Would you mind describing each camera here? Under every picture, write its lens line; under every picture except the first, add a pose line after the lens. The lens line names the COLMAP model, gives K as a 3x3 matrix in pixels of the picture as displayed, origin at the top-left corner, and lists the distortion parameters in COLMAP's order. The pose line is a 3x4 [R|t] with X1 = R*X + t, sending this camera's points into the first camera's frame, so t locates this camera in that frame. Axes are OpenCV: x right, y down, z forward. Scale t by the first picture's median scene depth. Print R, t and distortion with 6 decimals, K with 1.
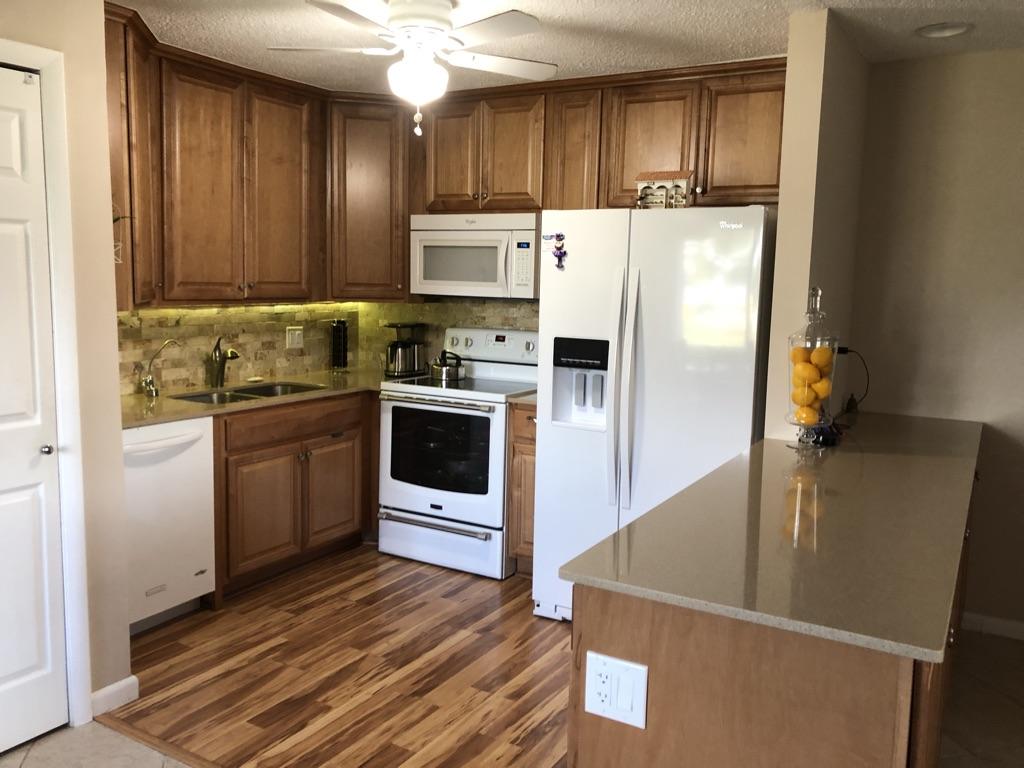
lens RADIAL K [[831.1, 0, 515.4], [0, 831.1, 376.0], [0, 0, 1]] dist [0.042937, -0.077846]
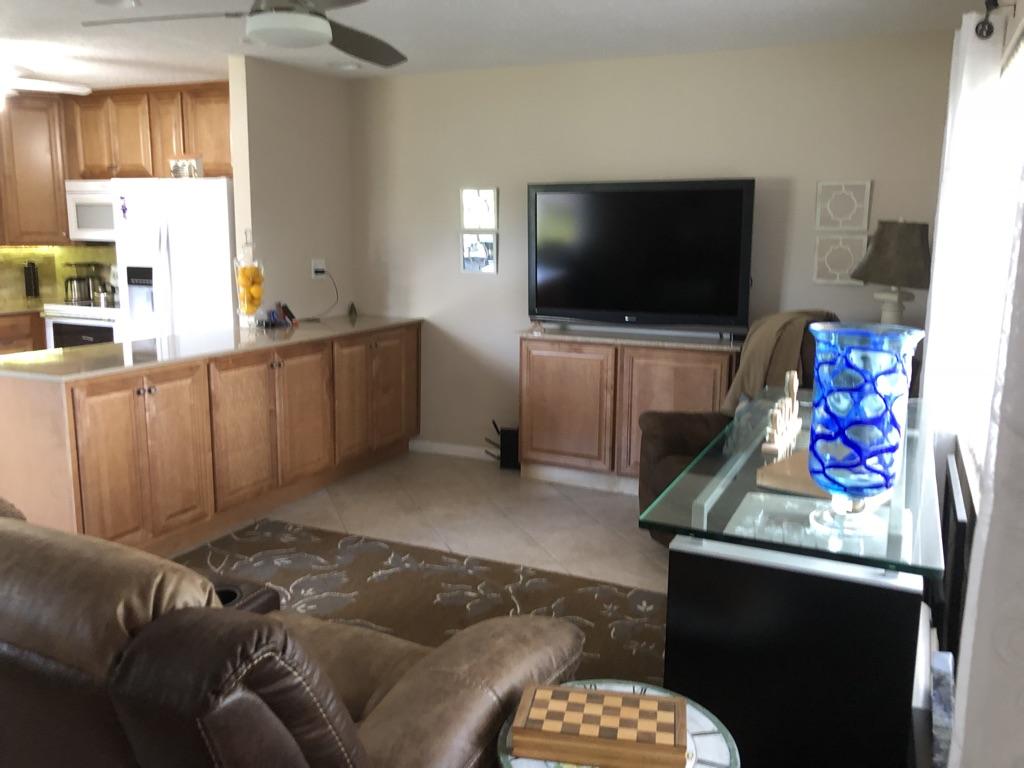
lens RADIAL K [[838.4, 0, 511.2], [0, 838.4, 381.1], [0, 0, 1]] dist [0.003860, 0.007985]
pose [[0.995345, -0.027332, 0.092424, 0.511657], [0.021937, 0.998023, 0.058902, 0.073739], [-0.093851, -0.056601, 0.993976, -0.488774]]
